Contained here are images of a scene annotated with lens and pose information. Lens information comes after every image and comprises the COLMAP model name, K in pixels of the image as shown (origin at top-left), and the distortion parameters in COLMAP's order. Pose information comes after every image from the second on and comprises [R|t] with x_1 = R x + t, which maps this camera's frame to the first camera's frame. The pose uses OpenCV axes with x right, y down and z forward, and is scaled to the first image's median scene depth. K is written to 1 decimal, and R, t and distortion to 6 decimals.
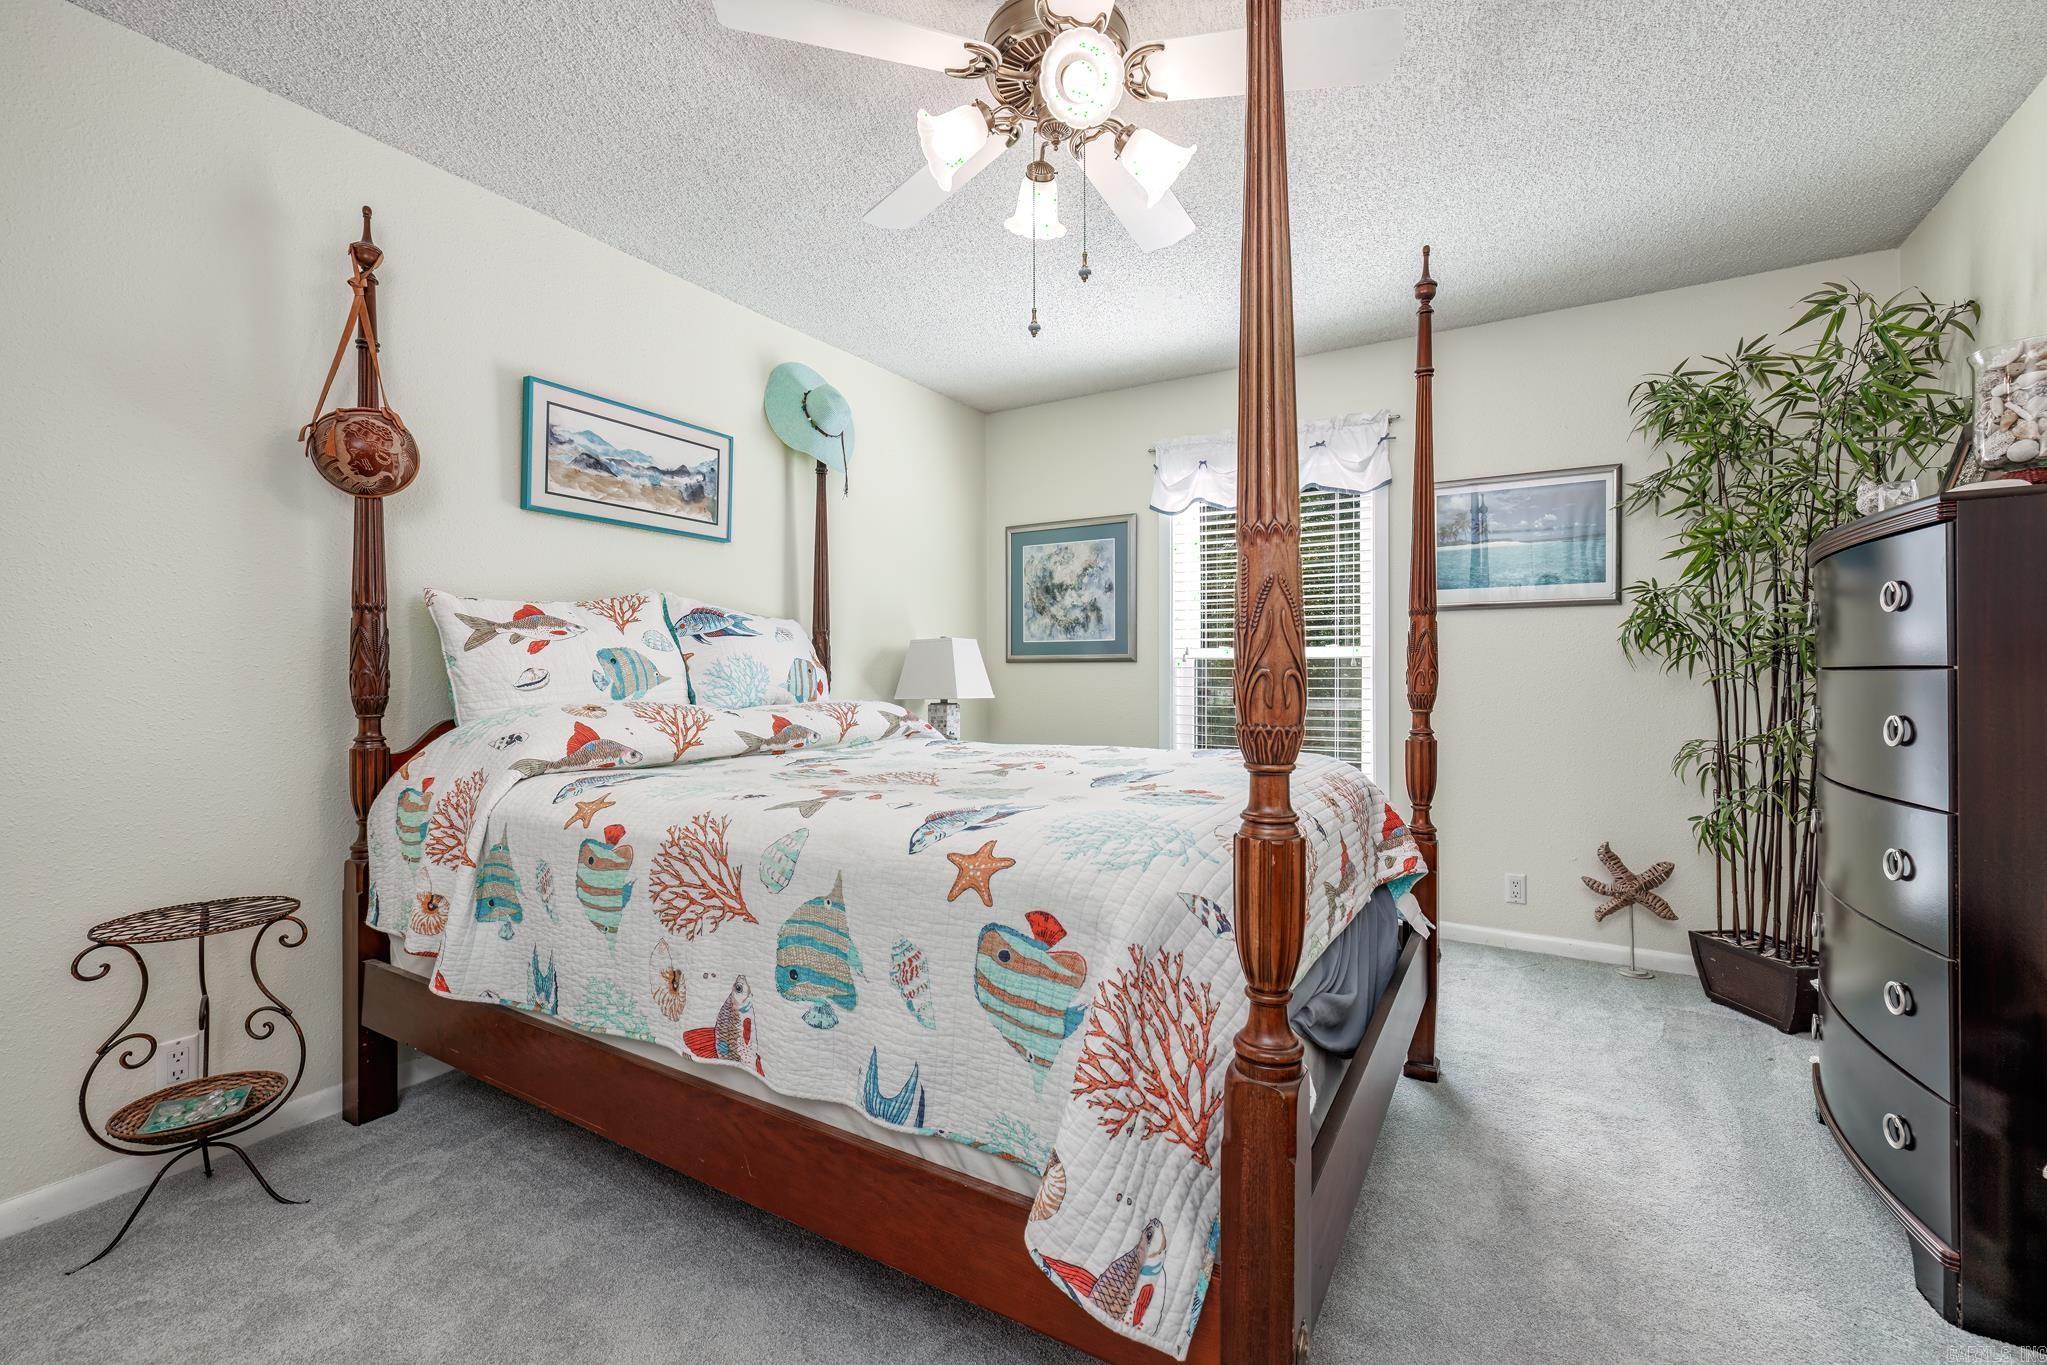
lens RADIAL K [[855.8, 0, 1012.5], [0, 855.8, 679.3], [0, 0, 1]] dist [-0.000937, 0.000991]
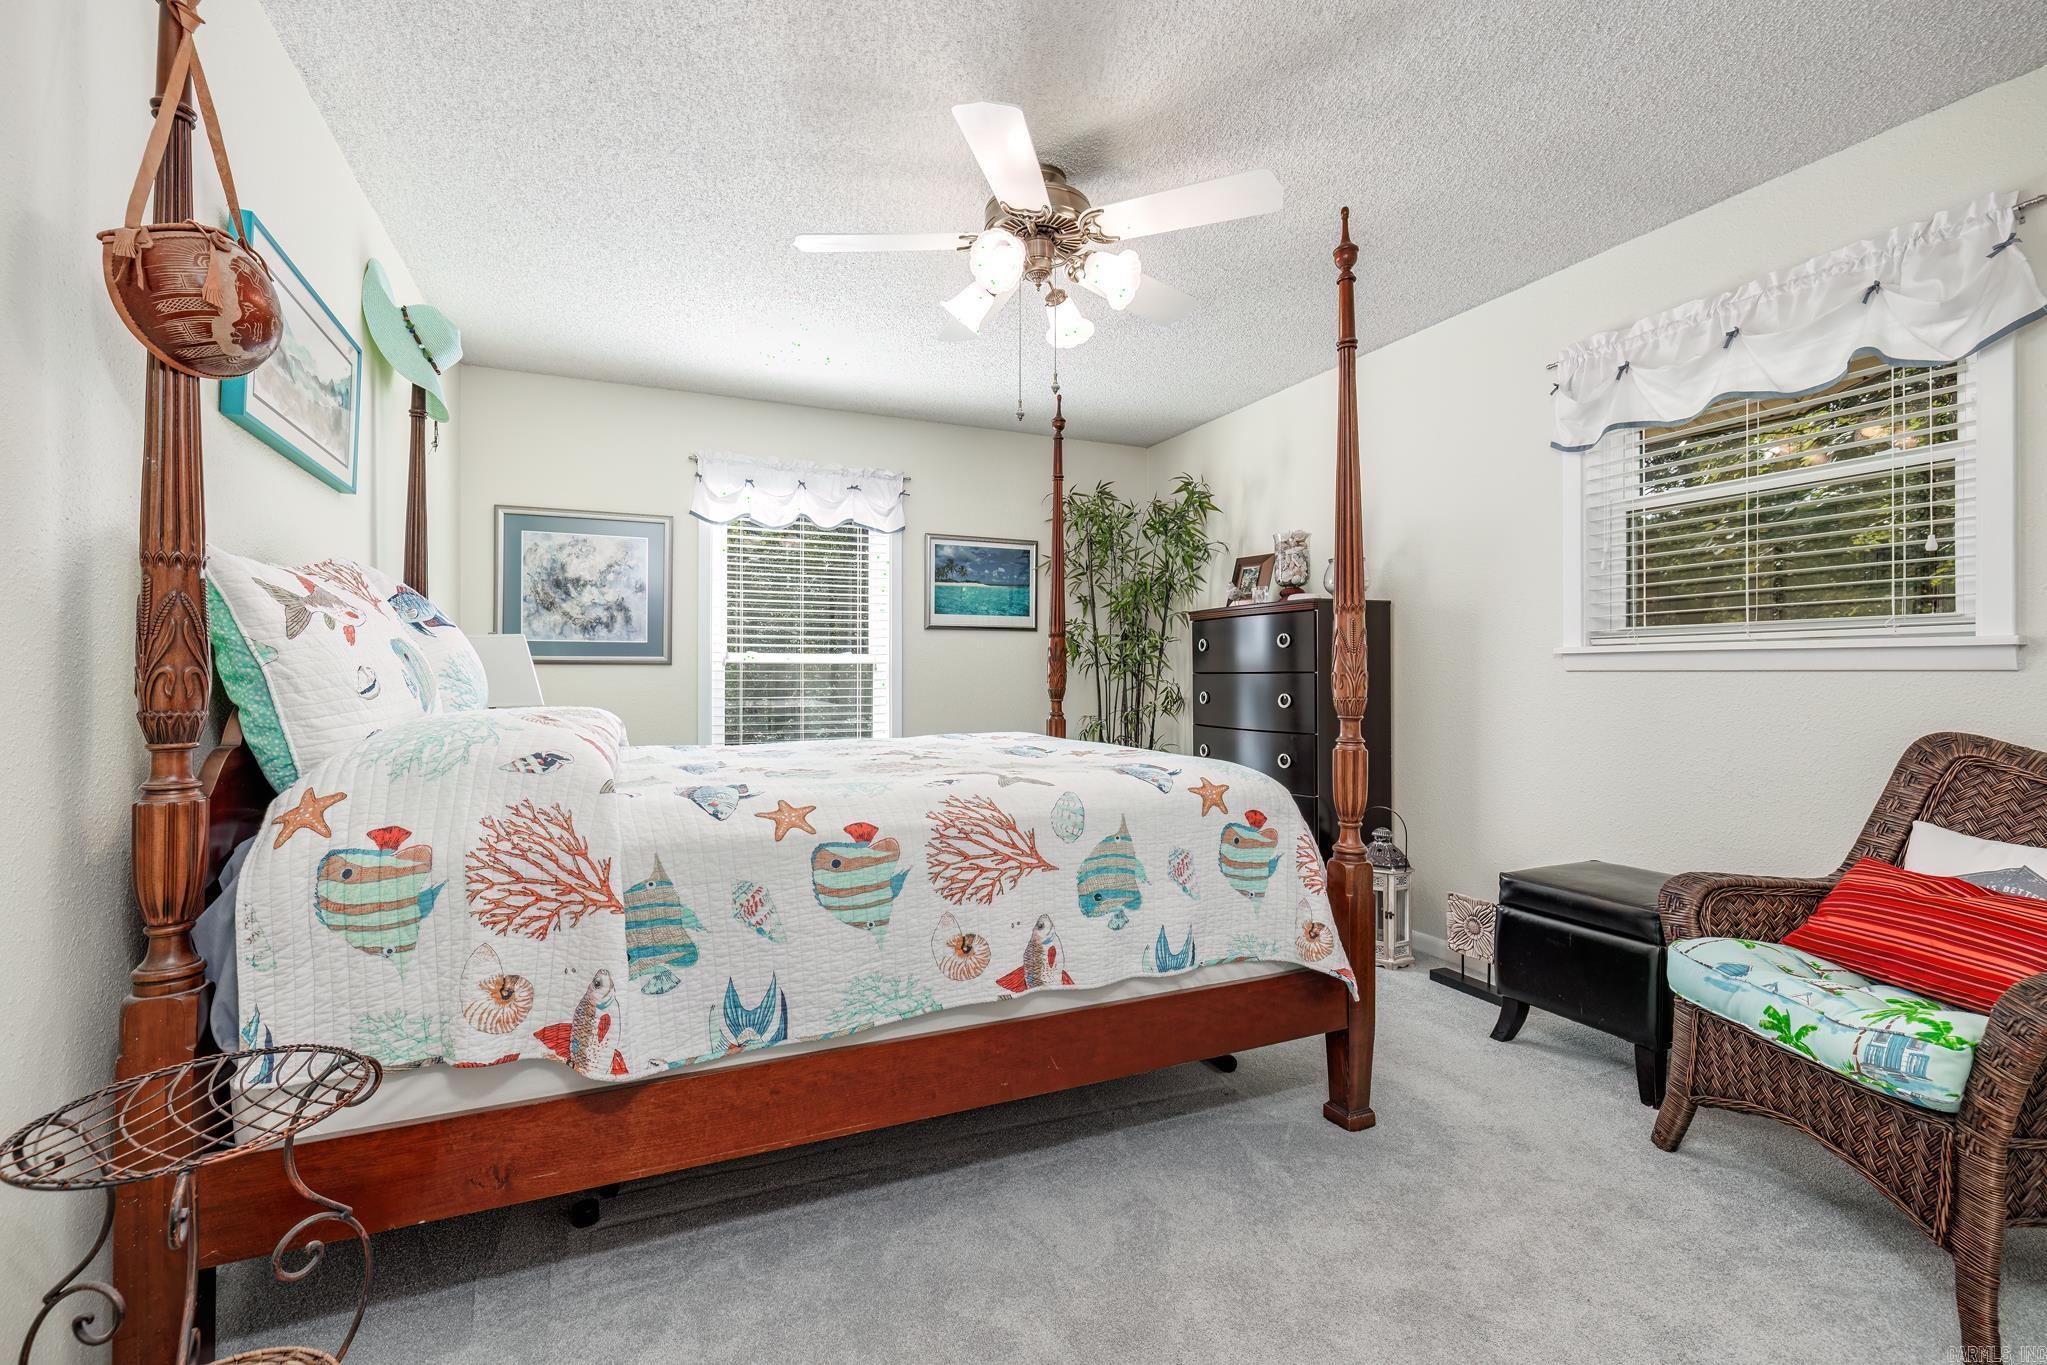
lens RADIAL K [[855.8, 0, 1001.7], [0, 855.8, 673.7], [0, 0, 1]] dist [-0.000937, 0.000991]
pose [[0.596314, 0.002351, 0.802748, -1.189037], [0.007327, 0.999938, -0.008371, 0.003598], [-0.802718, 0.010874, 0.596260, 0.263907]]
